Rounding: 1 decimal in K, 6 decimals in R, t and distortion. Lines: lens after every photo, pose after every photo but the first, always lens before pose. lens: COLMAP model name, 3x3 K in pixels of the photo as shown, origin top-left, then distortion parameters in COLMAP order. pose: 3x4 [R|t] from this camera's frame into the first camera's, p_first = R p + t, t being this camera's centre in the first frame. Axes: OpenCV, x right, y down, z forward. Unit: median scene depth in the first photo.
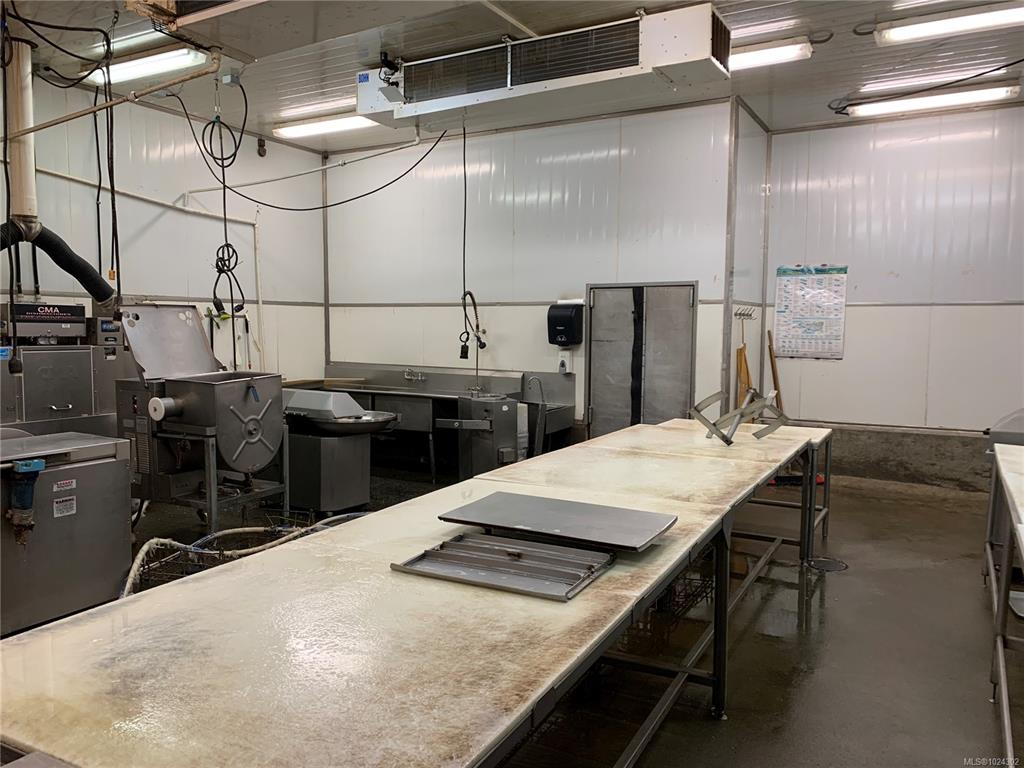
lens RADIAL K [[785.0, 0, 512.0], [0, 785.0, 384.0], [0, 0, 1]] dist [0.000772, 0.001603]
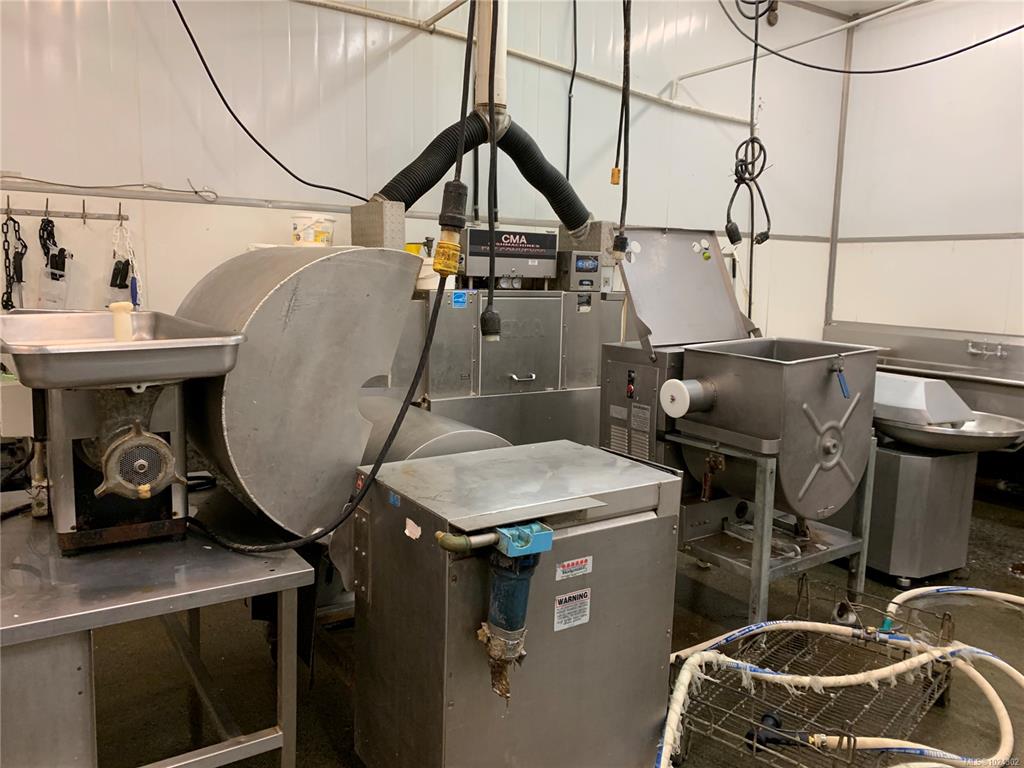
lens RADIAL K [[772.4, 0, 488.5], [0, 772.4, 382.9], [0, 0, 1]] dist [0.105086, -0.177609]
pose [[0.874500, 0.077893, -0.478730, -0.260598], [-0.048383, 0.996107, 0.073693, -0.015246], [0.482606, -0.041282, 0.874864, 0.364406]]
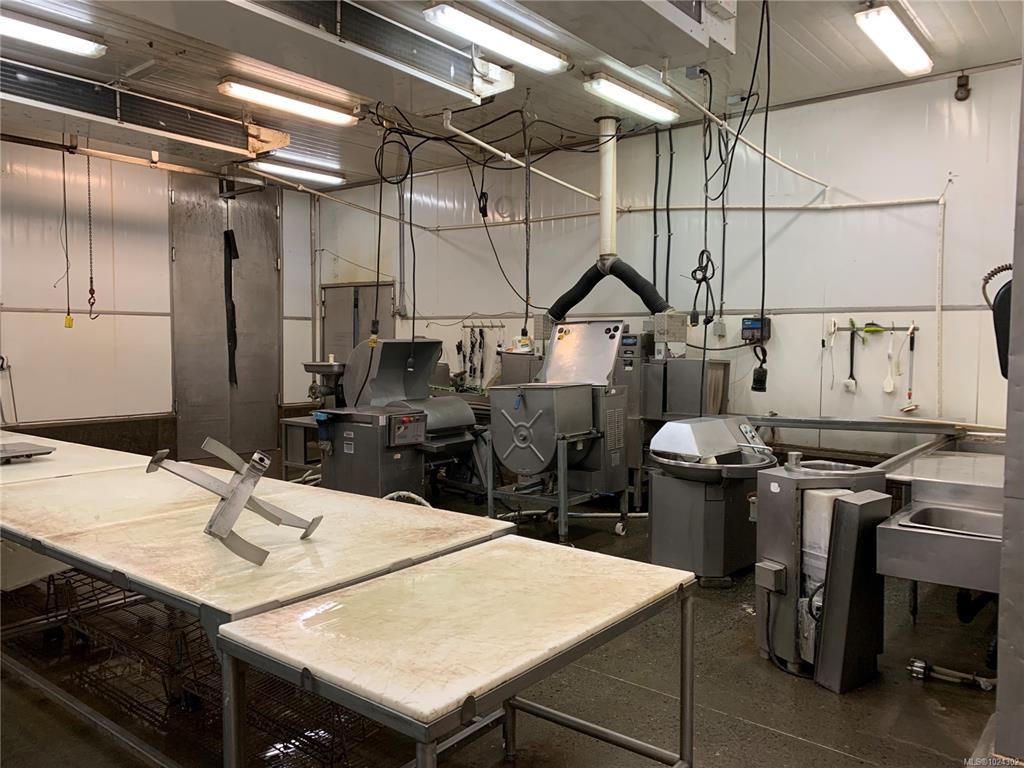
lens RADIAL K [[785.0, 0, 512.0], [0, 785.0, 384.0], [0, 0, 1]] dist [0.000772, 0.001603]
pose [[-0.190153, 0.045057, -0.980720, 0.667940], [-0.076714, 0.995210, 0.060597, -0.070358], [0.978753, 0.086758, -0.185785, 1.098981]]
